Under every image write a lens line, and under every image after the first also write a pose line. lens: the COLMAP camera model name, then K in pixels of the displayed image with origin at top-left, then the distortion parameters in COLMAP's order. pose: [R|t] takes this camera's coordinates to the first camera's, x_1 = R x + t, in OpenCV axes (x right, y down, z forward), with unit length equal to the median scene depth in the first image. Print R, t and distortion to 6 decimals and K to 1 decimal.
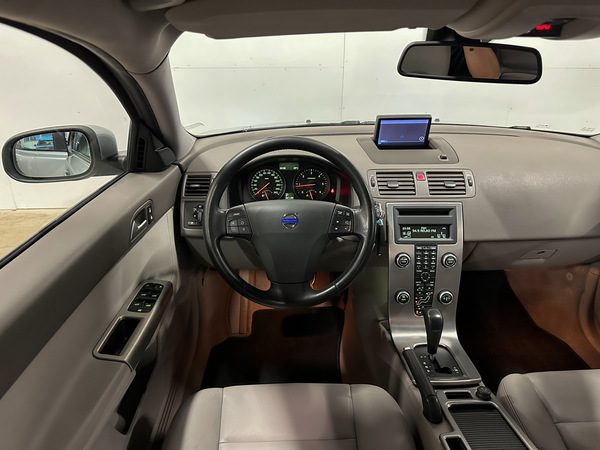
lens RADIAL K [[425.6, 0, 300.0], [0, 425.6, 225.0], [0, 0, 1]] dist [0.072822, -0.100667]
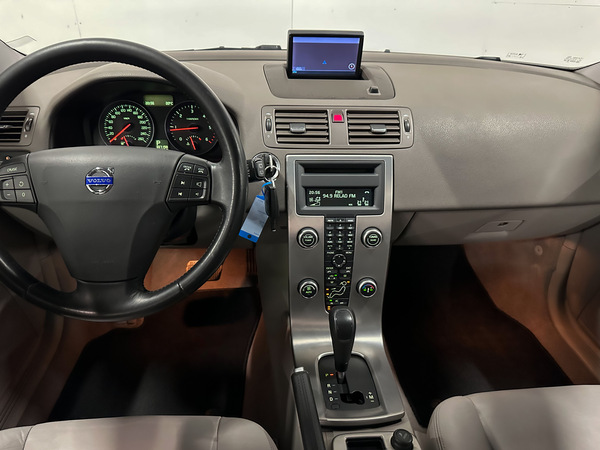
lens RADIAL K [[425.6, 0, 300.0], [0, 425.6, 225.0], [0, 0, 1]] dist [0.072822, -0.100667]
pose [[0.998995, 0.000824, 0.044814, 0.190854], [-0.005244, 0.995113, 0.098602, -0.007112], [-0.044514, -0.098738, 0.994117, 0.298321]]
